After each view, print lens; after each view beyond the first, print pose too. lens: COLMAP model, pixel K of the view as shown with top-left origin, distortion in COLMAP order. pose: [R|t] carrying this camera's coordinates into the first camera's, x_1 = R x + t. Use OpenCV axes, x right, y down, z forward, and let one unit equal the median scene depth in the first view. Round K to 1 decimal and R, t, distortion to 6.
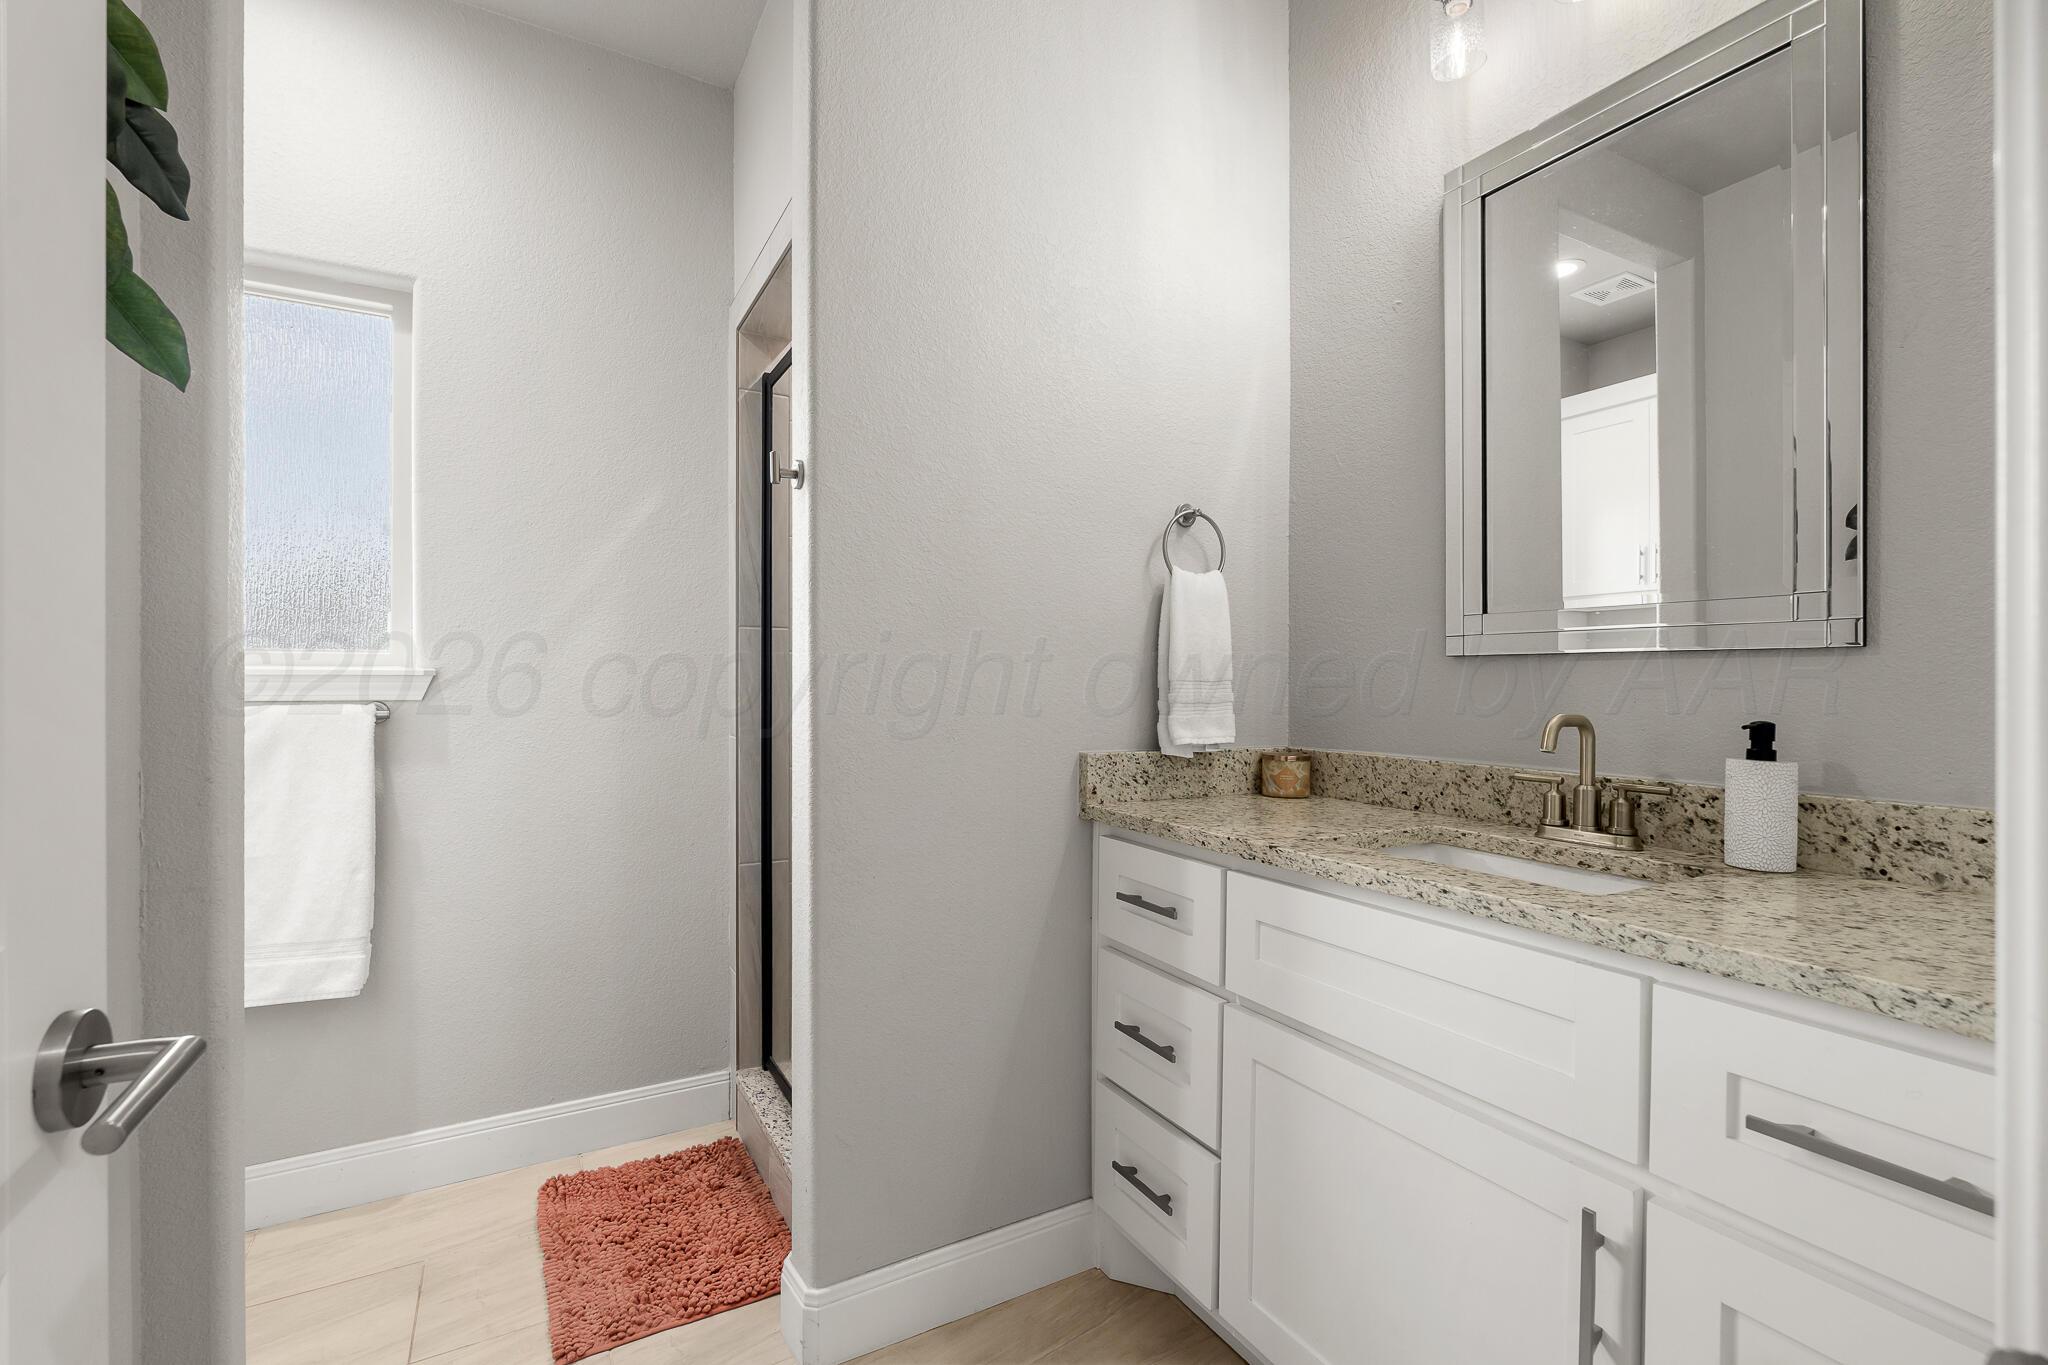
lens RADIAL K [[905.4, 0, 1024.0], [0, 905.4, 682.5], [0, 0, 1]] dist [-0.001588, 0.000129]
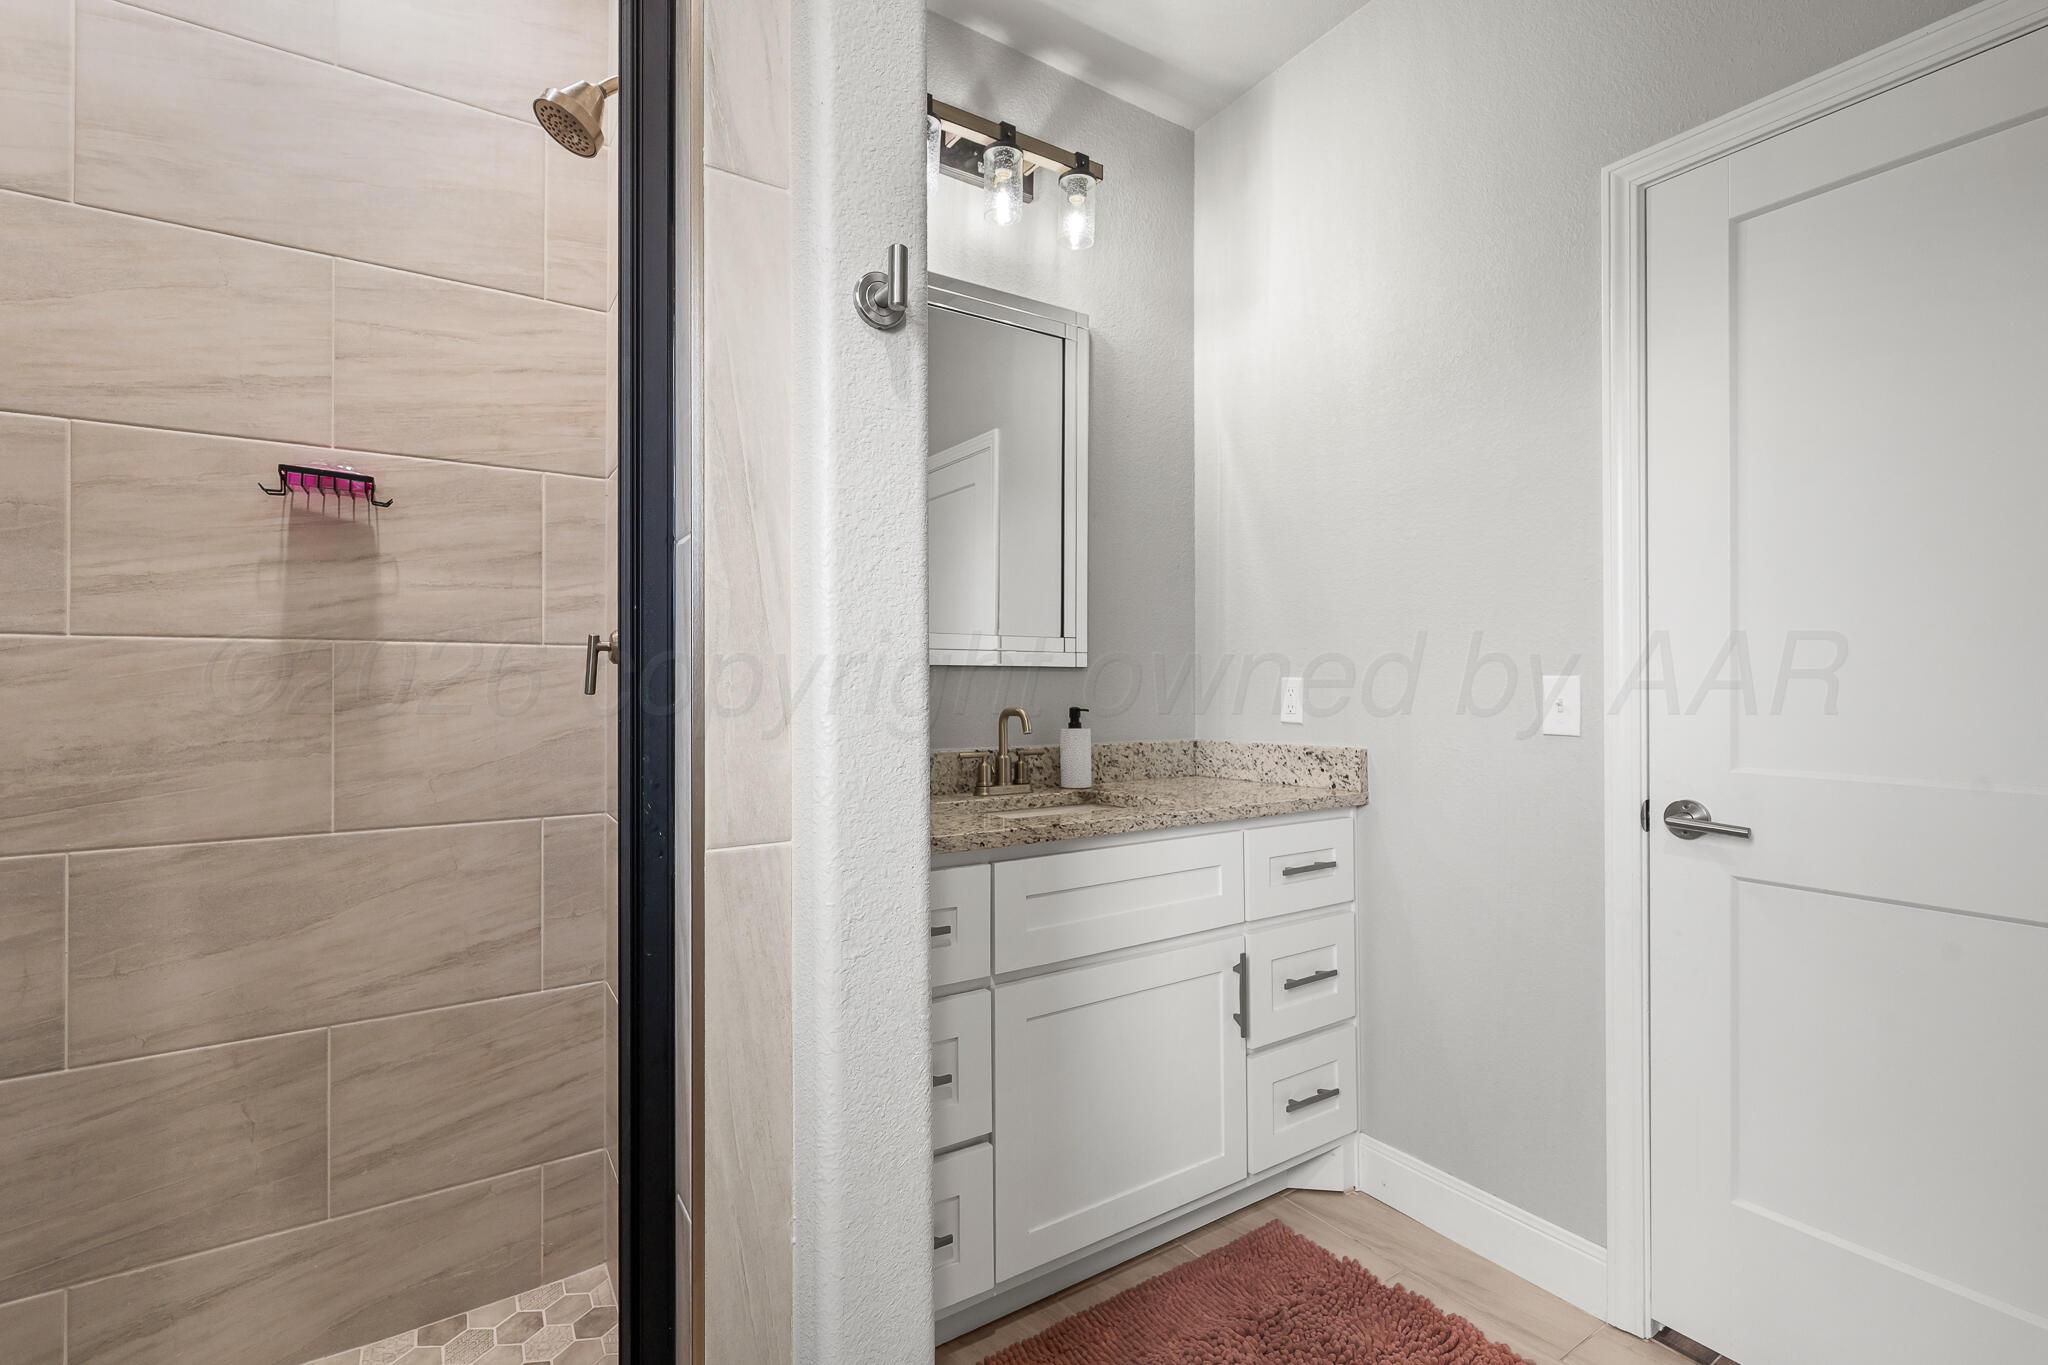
lens RADIAL K [[905.4, 0, 1024.0], [0, 905.4, 682.5], [0, 0, 1]] dist [-0.001588, 0.000129]
pose [[-0.072794, 0.001648, 0.997346, -0.903827], [0.002892, 0.999995, -0.001442, -0.003651], [-0.997343, 0.002779, -0.072798, 1.123937]]
